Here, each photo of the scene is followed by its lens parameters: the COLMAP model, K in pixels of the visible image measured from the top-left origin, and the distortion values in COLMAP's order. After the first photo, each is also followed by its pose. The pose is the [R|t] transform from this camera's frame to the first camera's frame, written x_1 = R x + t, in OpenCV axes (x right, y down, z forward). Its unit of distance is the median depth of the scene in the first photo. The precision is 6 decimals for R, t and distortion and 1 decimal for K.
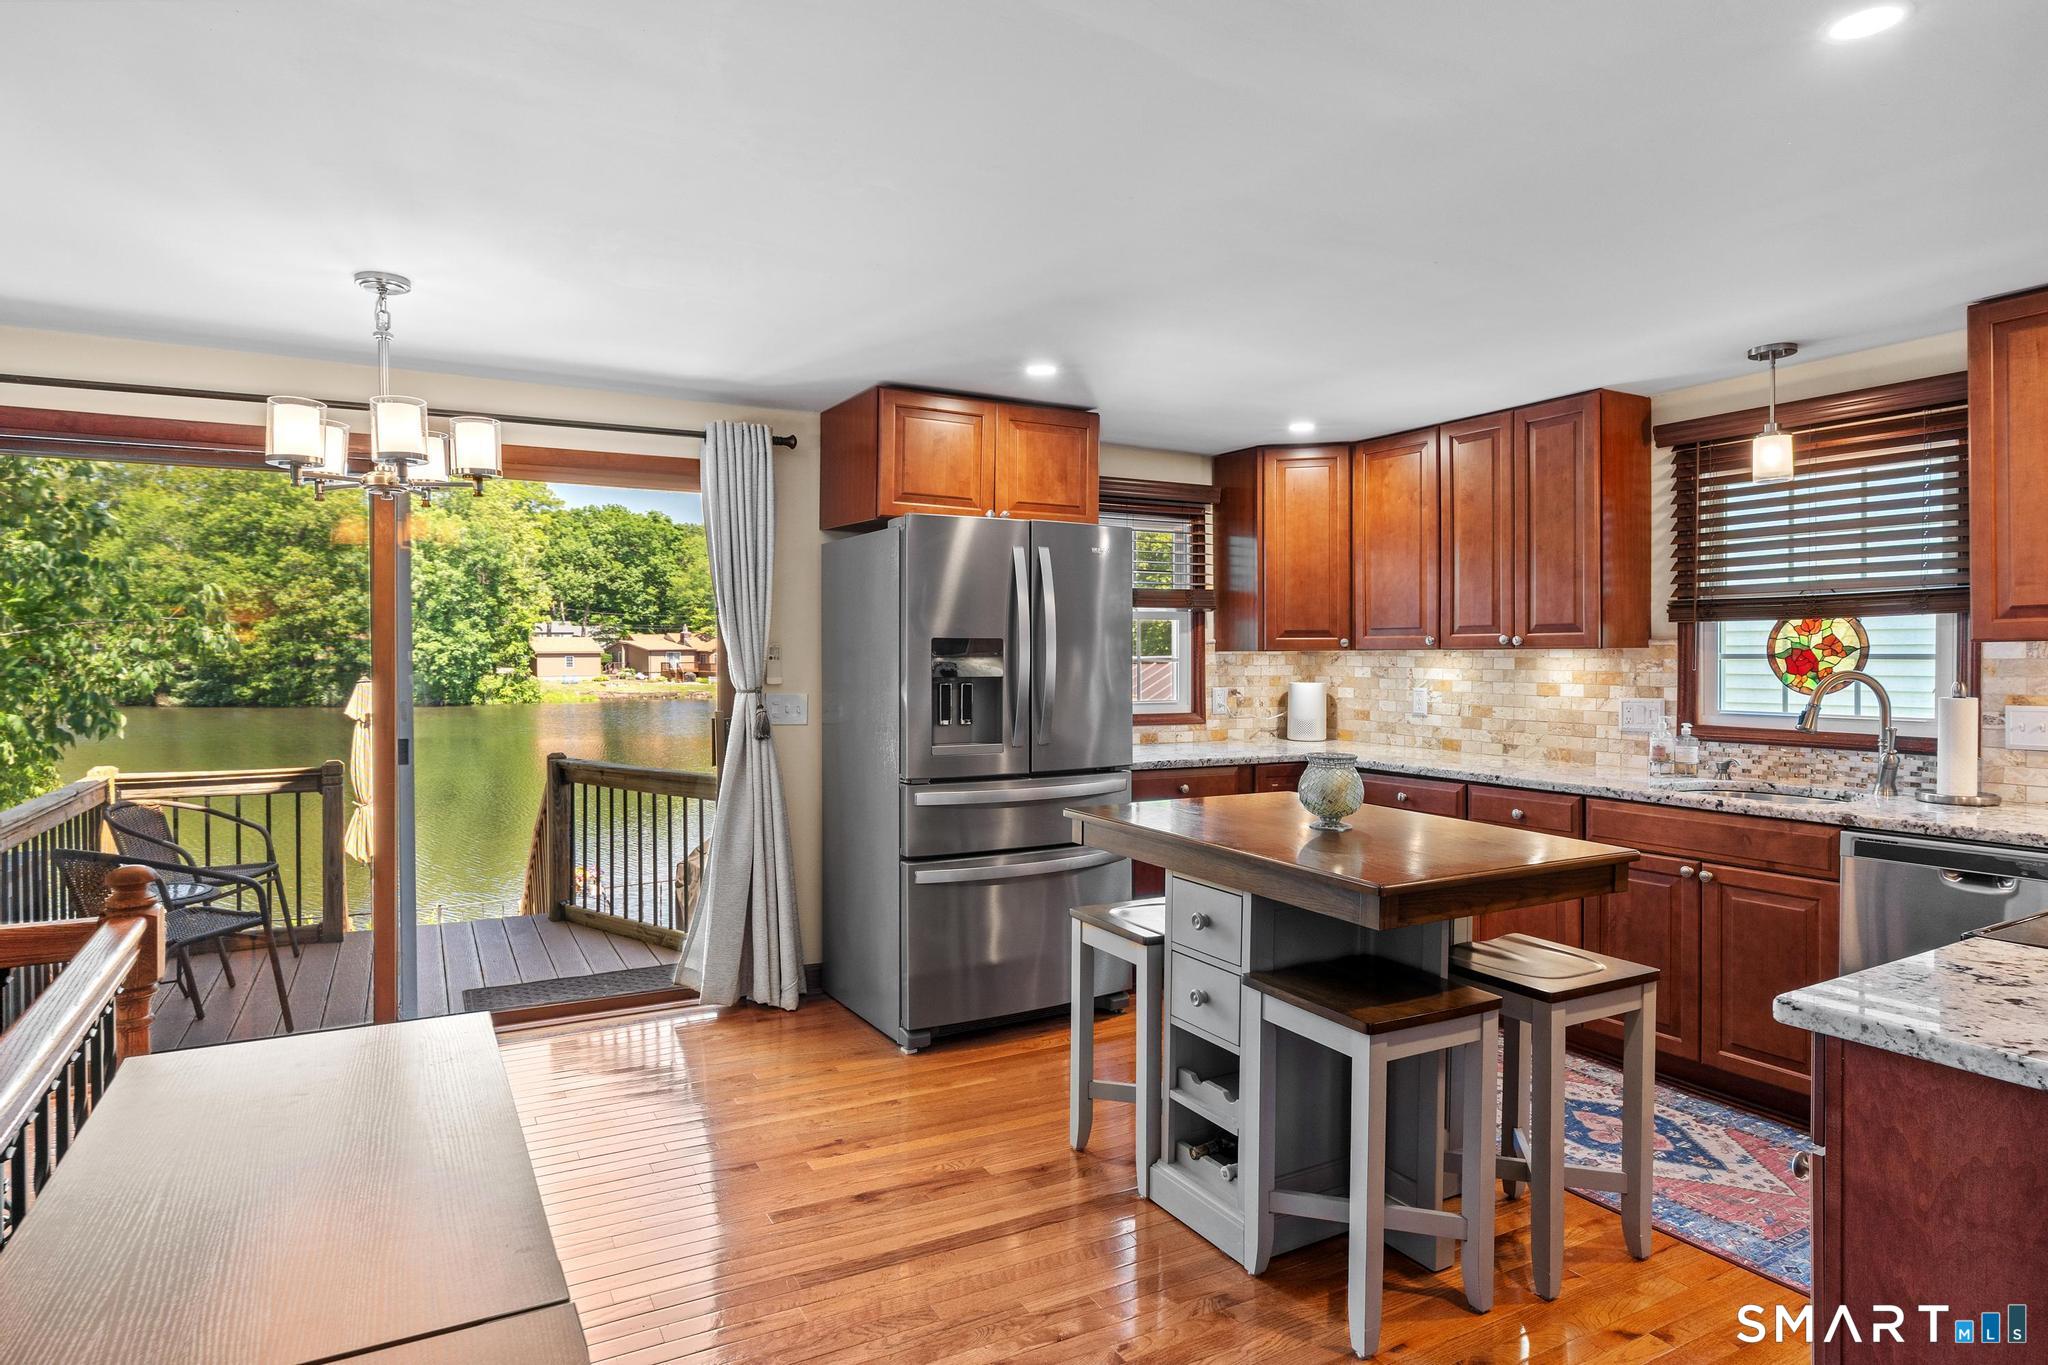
lens RADIAL K [[1145.1, 0, 1006.1], [0, 1145.1, 677.3], [0, 0, 1]] dist [-0.009598, 0.003447]
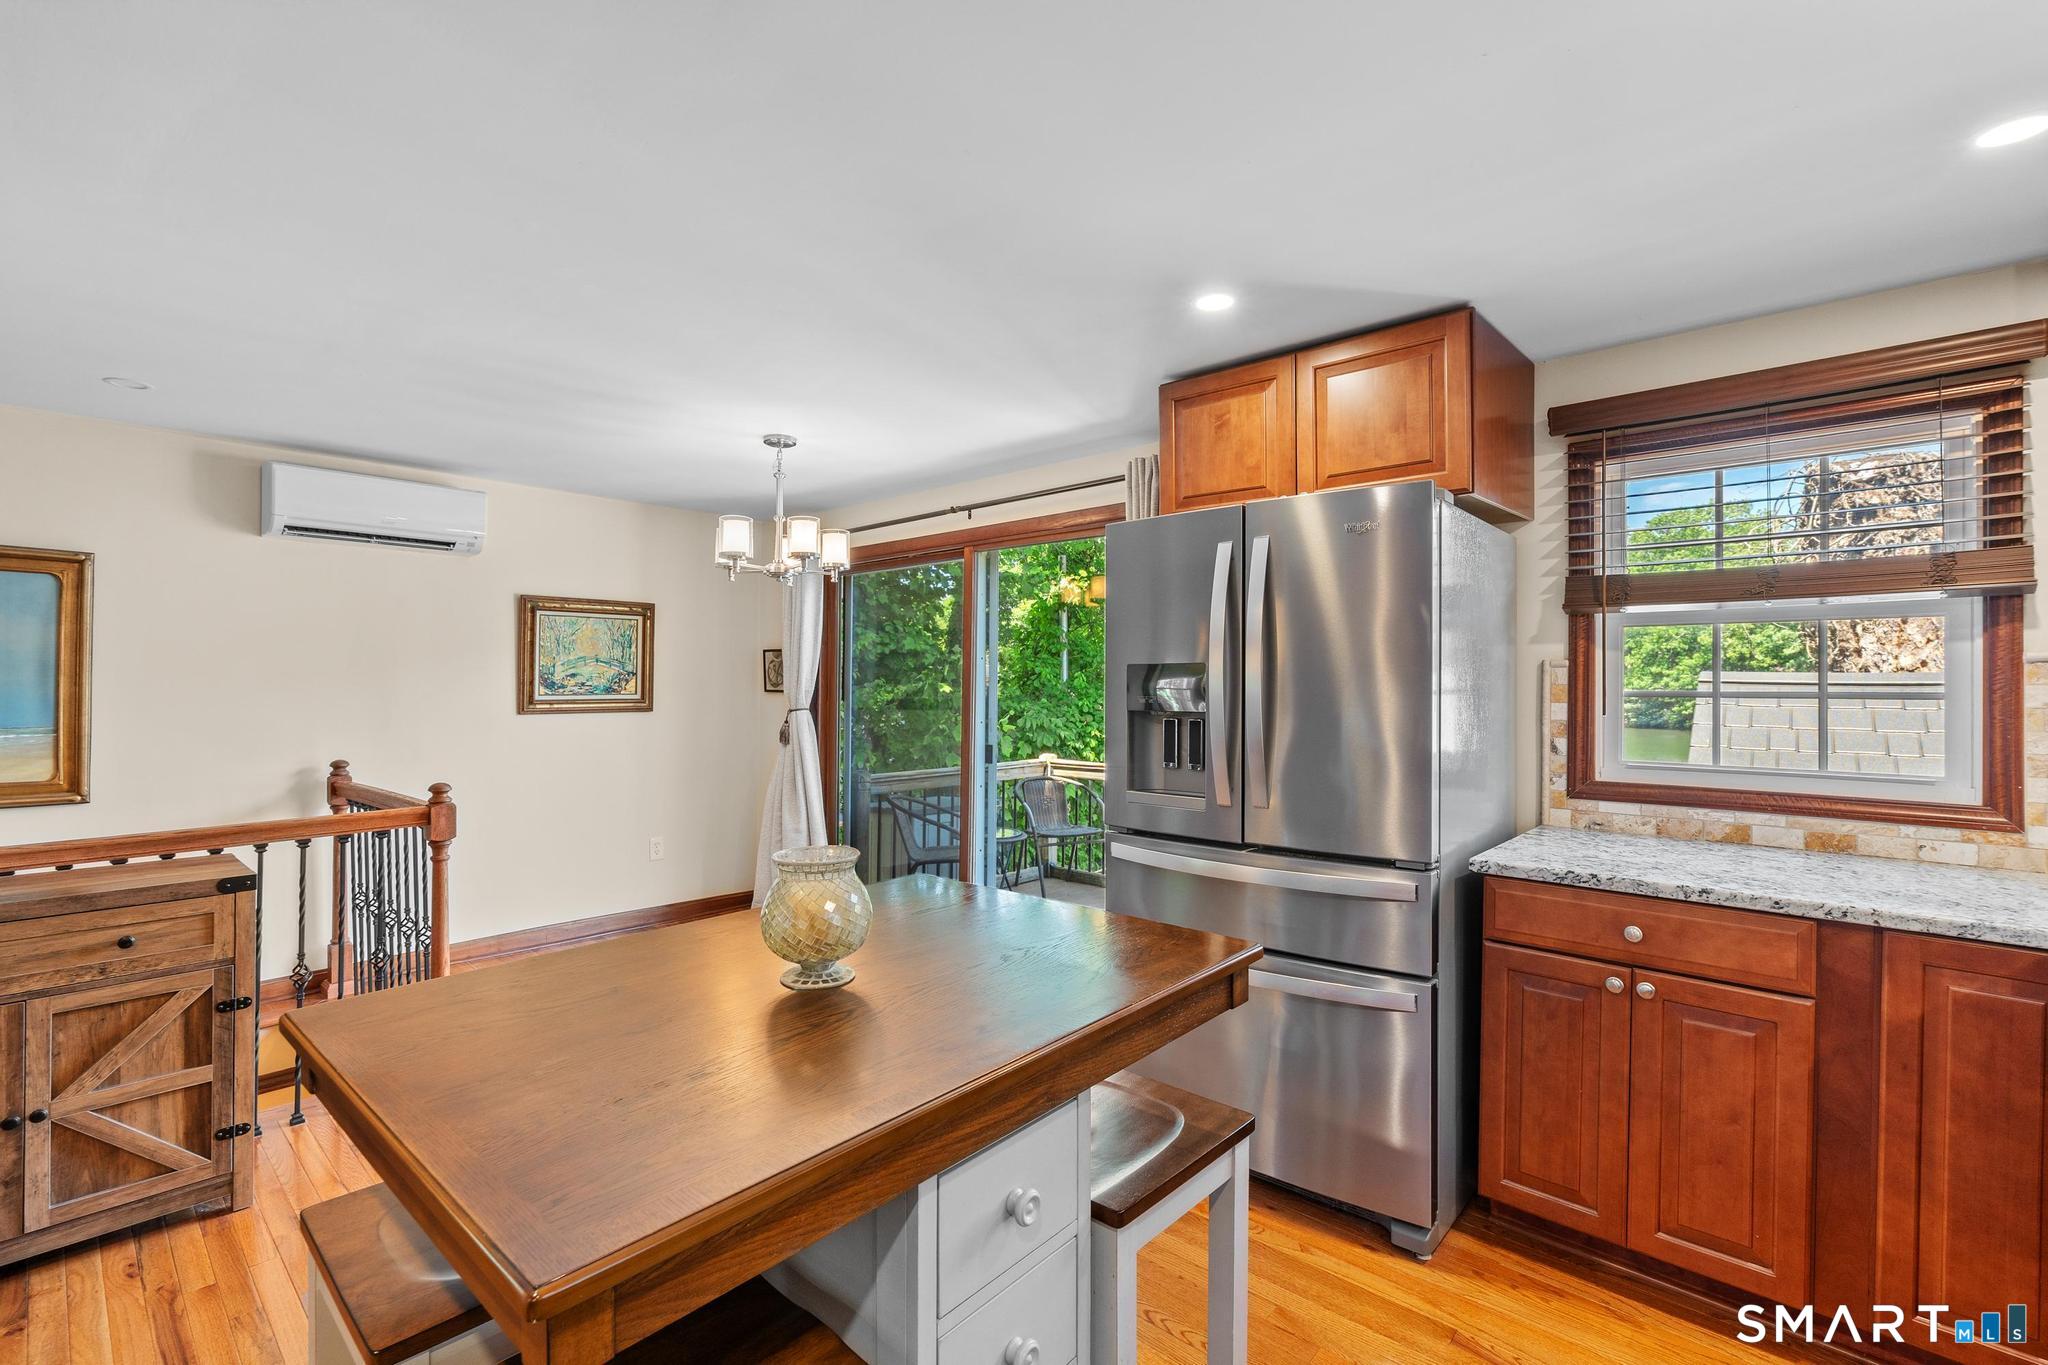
lens RADIAL K [[922.2, 0, 1009.8], [0, 922.2, 679.5], [0, 0, 1]] dist [-0.008589, 0.002242]
pose [[0.322781, -0.005270, -0.946459, 0.466176], [-0.020810, 0.999703, -0.012664, -0.010103], [0.946245, 0.023784, 0.322576, 0.576317]]
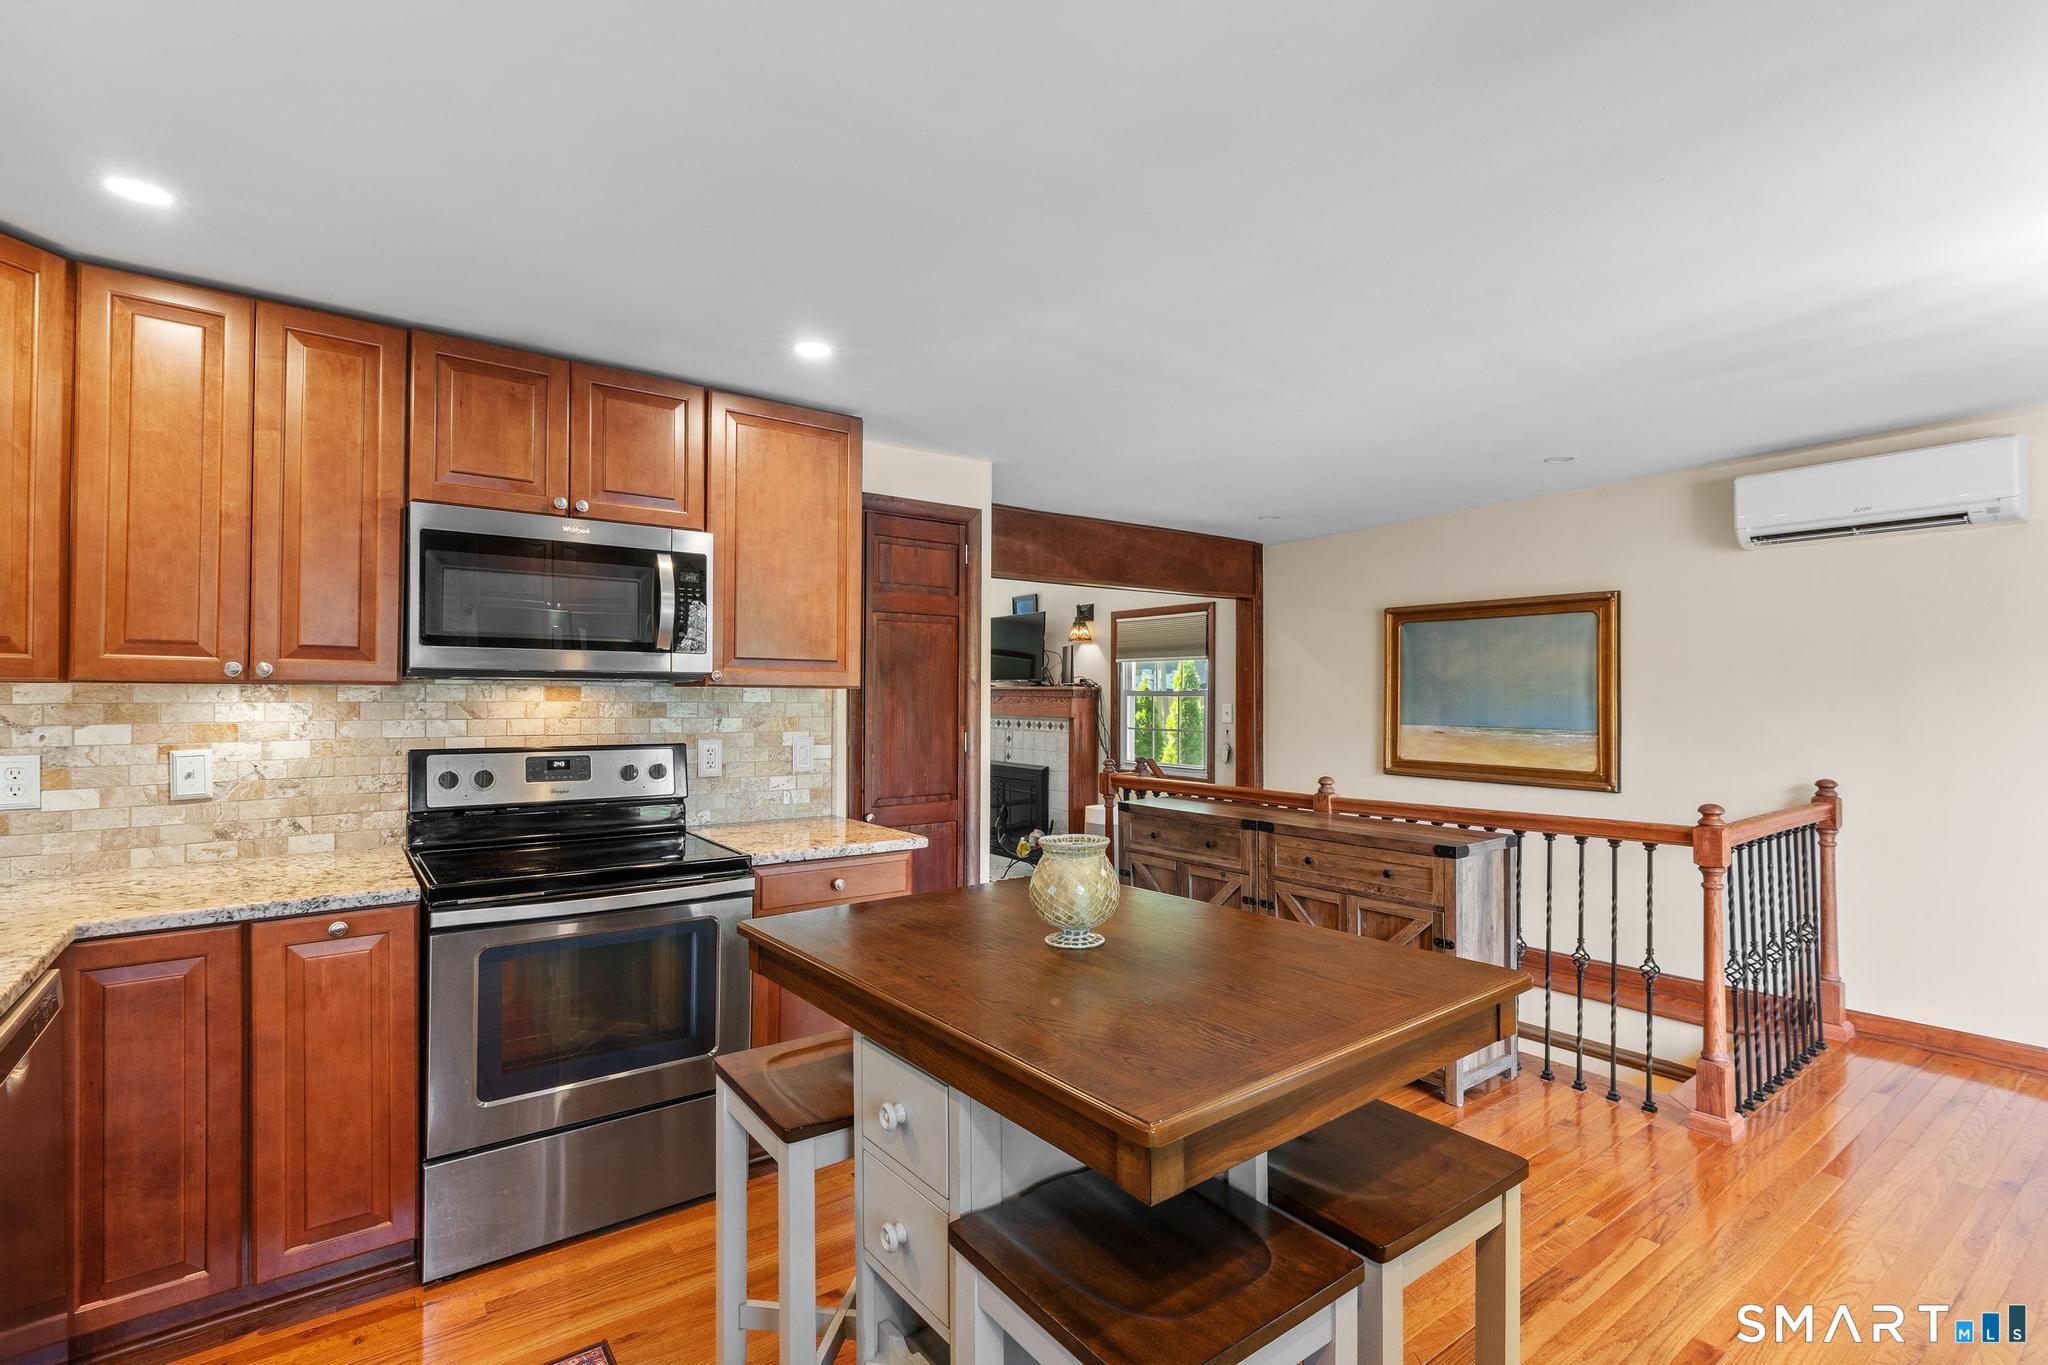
lens RADIAL K [[922.2, 0, 1009.2], [0, 922.2, 691.0], [0, 0, 1]] dist [-0.008589, 0.002242]
pose [[-0.992517, 0.001948, -0.122089, 0.237973], [0.000148, 0.999891, 0.014745, -0.019754], [0.122105, 0.014616, -0.992410, 0.956202]]
